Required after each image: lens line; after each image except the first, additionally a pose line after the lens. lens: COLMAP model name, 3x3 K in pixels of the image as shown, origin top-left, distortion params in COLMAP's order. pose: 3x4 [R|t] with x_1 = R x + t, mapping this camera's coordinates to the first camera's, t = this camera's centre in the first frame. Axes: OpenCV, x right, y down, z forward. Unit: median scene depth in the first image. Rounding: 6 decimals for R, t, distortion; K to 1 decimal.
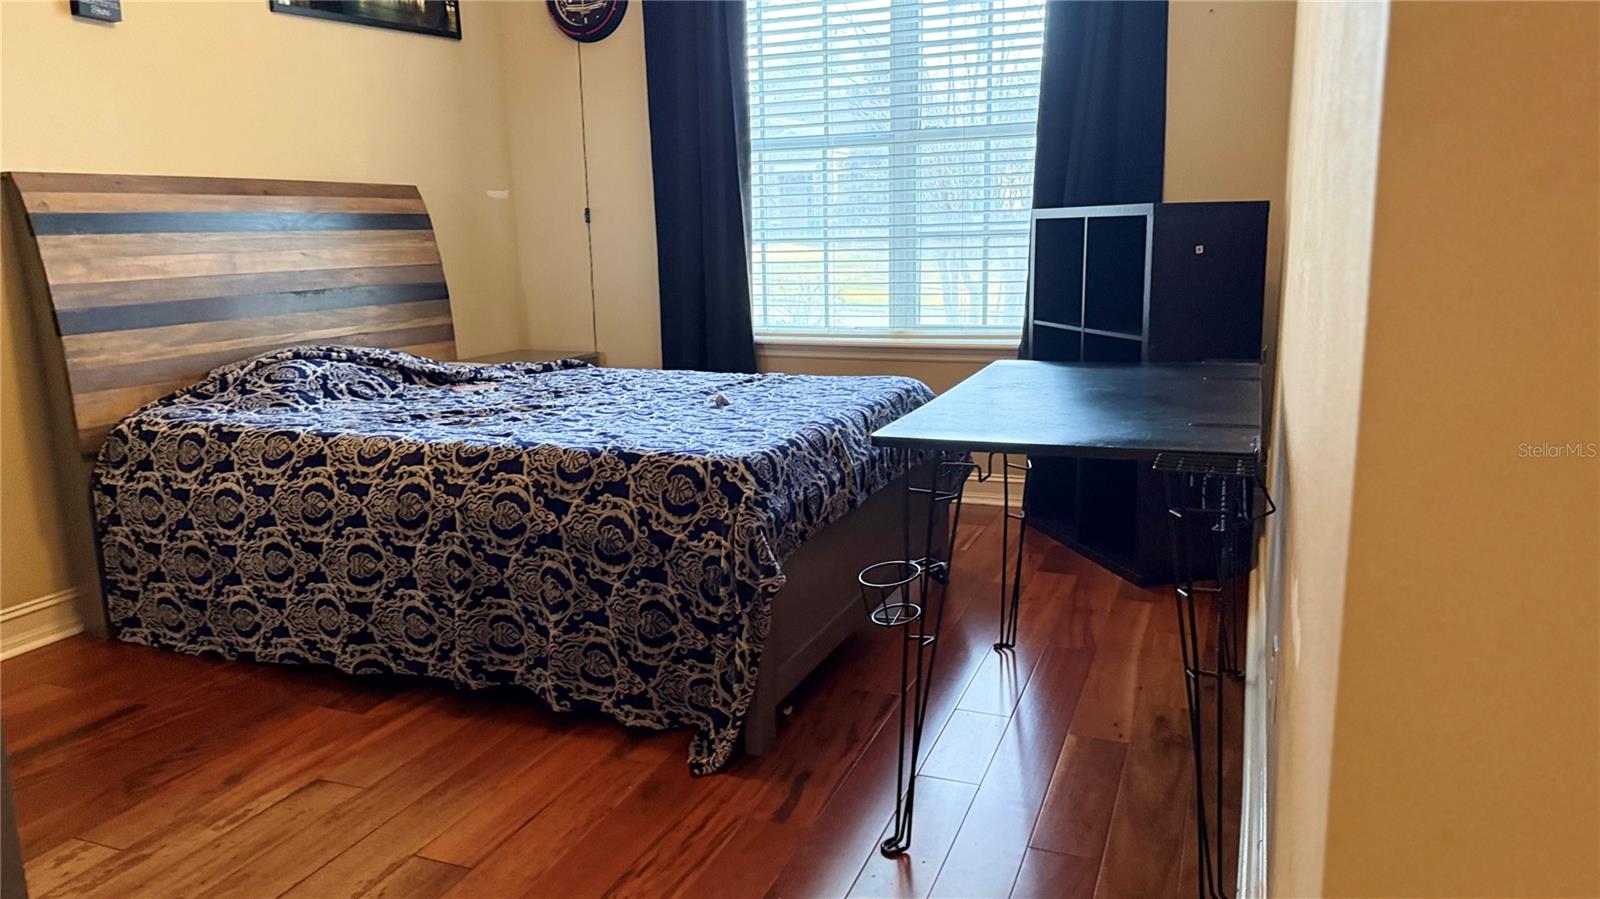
lens RADIAL K [[1133.7, 0, 806.0], [0, 1133.7, 438.2], [0, 0, 1]] dist [0.053935, -0.071311]
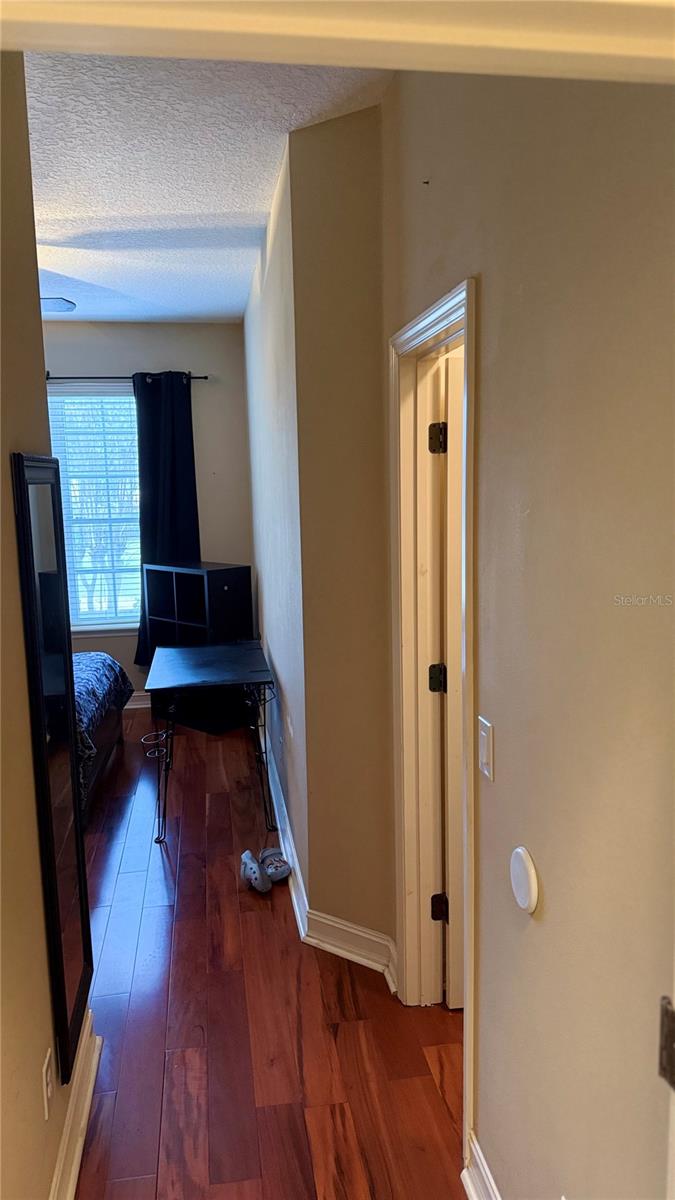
lens RADIAL K [[824.0, 0, 337.5], [0, 824.0, 600.0], [0, 0, 1]] dist [0.155871, -0.157907]
pose [[0.866663, -0.077706, 0.492806, -0.295708], [0.107441, 0.993688, -0.032263, -0.057777], [-0.487188, 0.080909, 0.869541, -0.590271]]
